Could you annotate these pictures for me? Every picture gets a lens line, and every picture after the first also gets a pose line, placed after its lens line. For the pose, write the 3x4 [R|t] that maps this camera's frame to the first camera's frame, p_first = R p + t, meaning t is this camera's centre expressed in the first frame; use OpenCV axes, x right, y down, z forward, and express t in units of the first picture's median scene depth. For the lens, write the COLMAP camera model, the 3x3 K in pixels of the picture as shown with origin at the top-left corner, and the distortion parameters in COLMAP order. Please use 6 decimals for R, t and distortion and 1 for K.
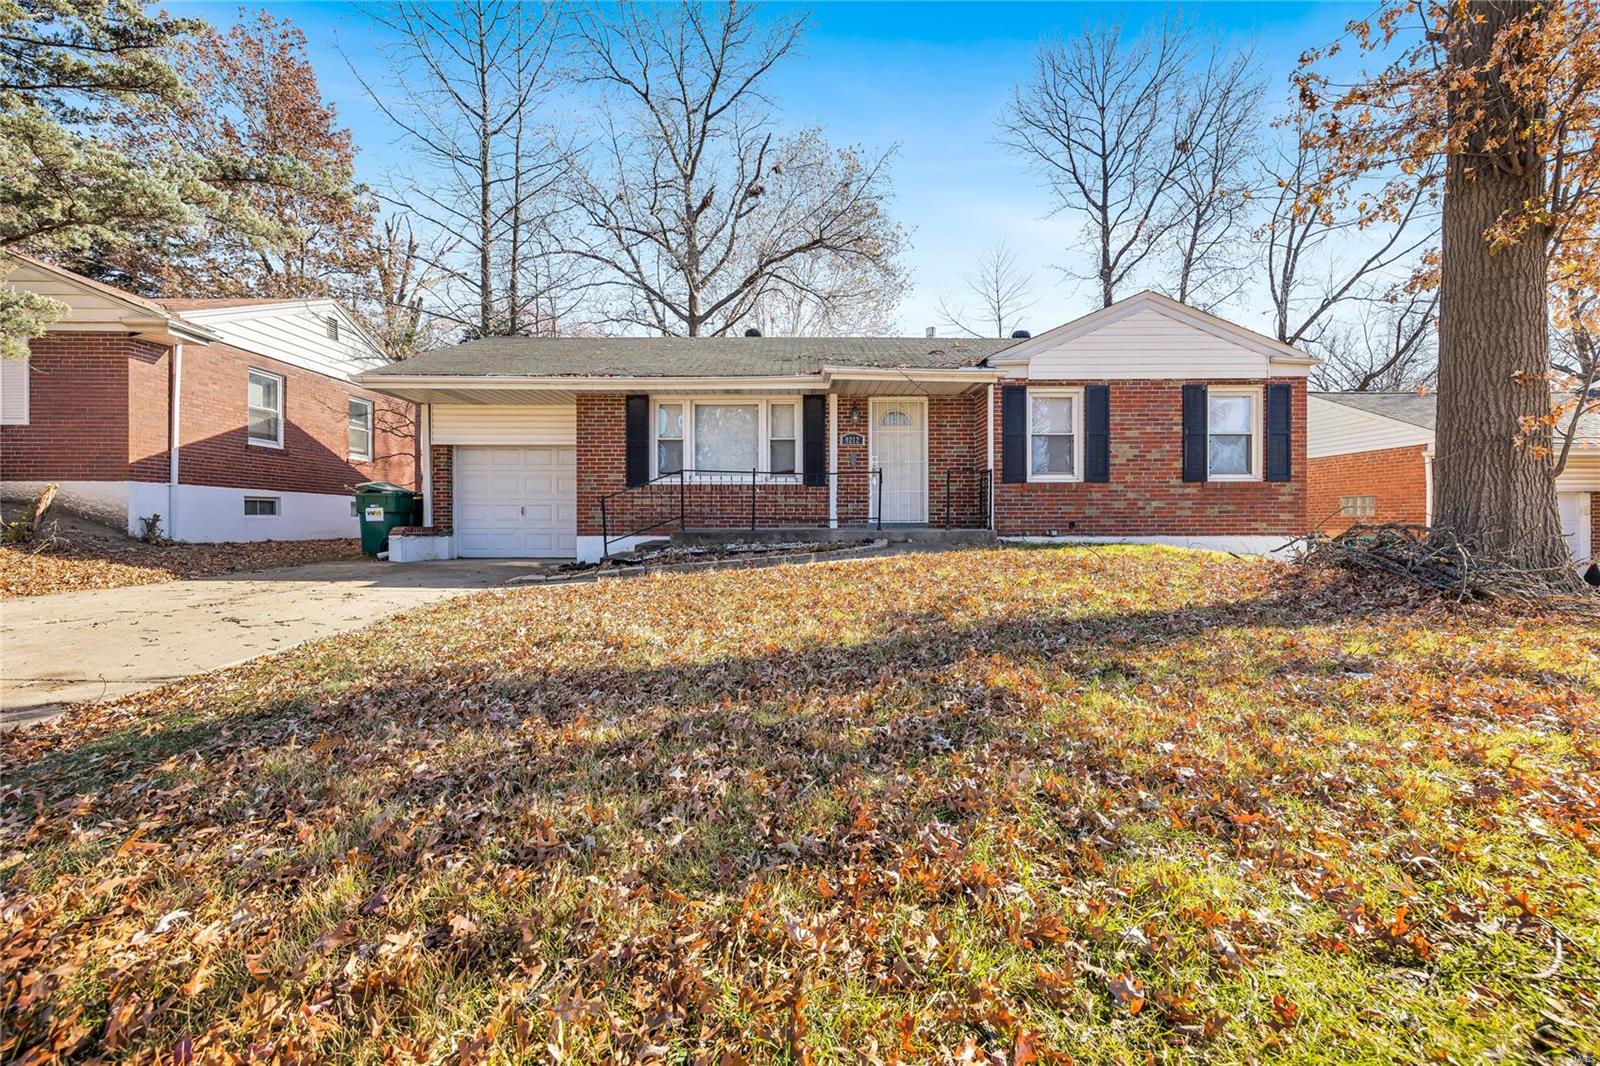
lens RADIAL K [[652.8, 0, 800.8], [0, 652.8, 527.1], [0, 0, 1]] dist [0.004745, 0.000354]
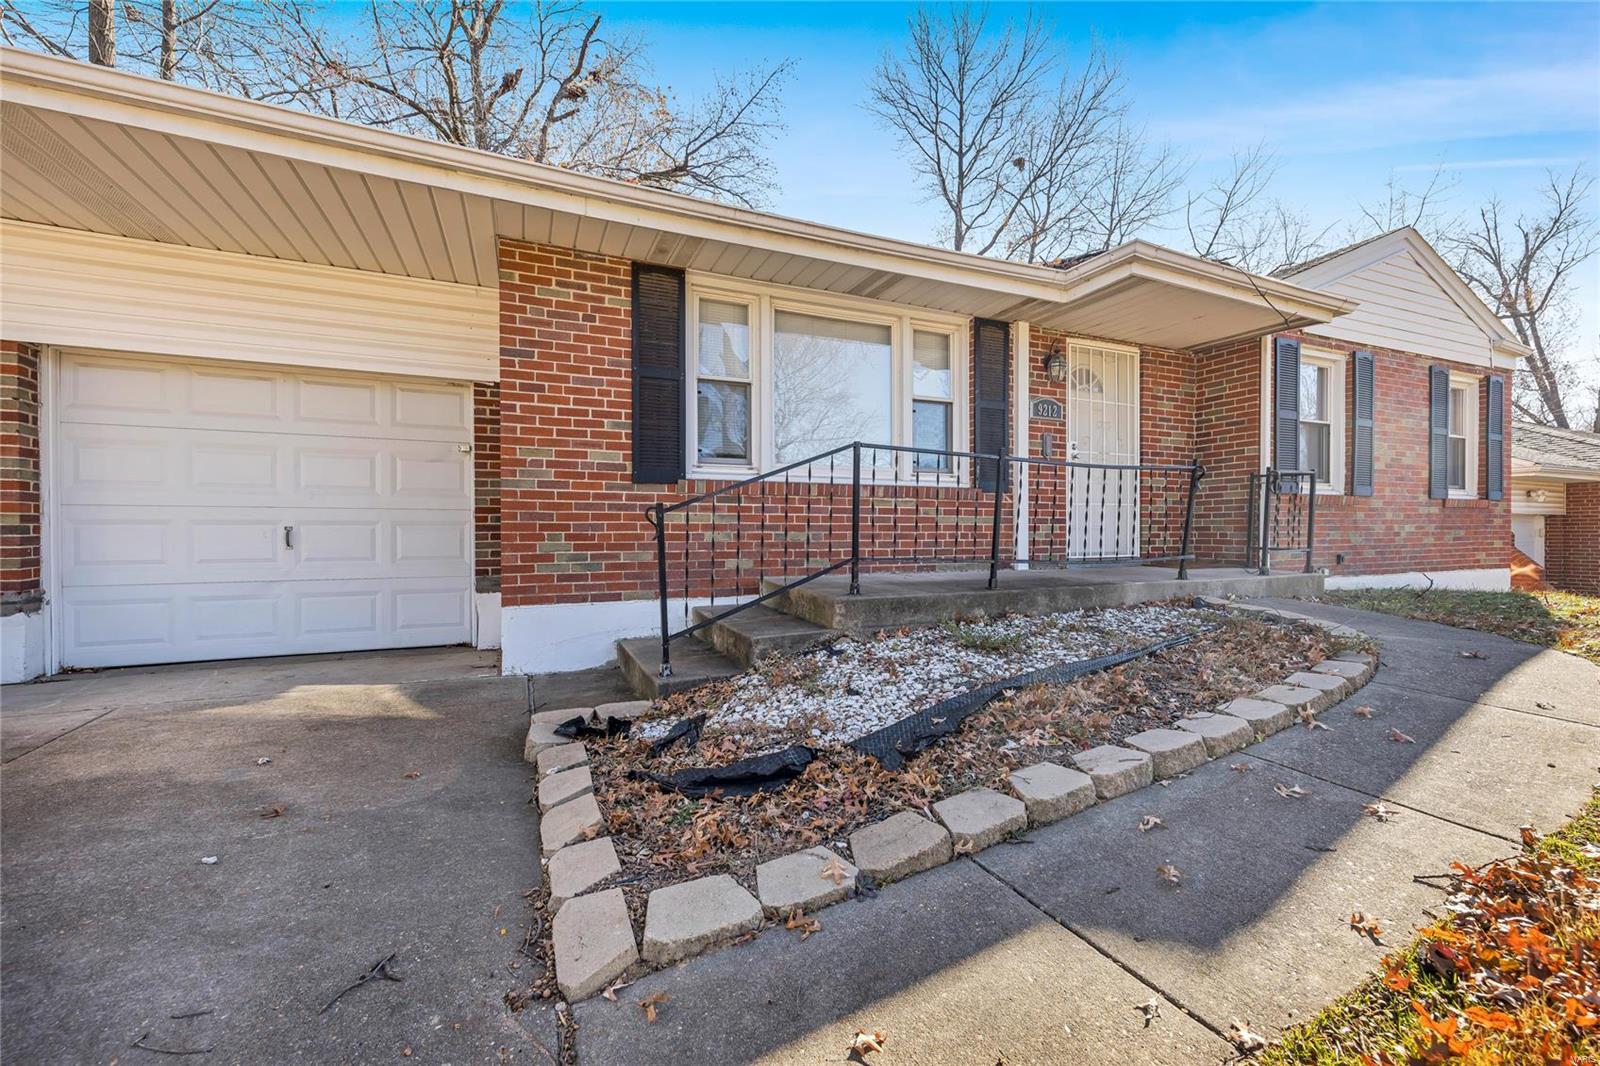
lens RADIAL K [[652.8, 0, 802.9], [0, 652.8, 531.9], [0, 0, 1]] dist [0.004745, 0.000354]
pose [[0.917745, -0.000547, 0.397169, -0.328645], [0.003139, 0.999978, -0.005876, -0.027119], [-0.397157, 0.006639, 0.917727, 0.569824]]
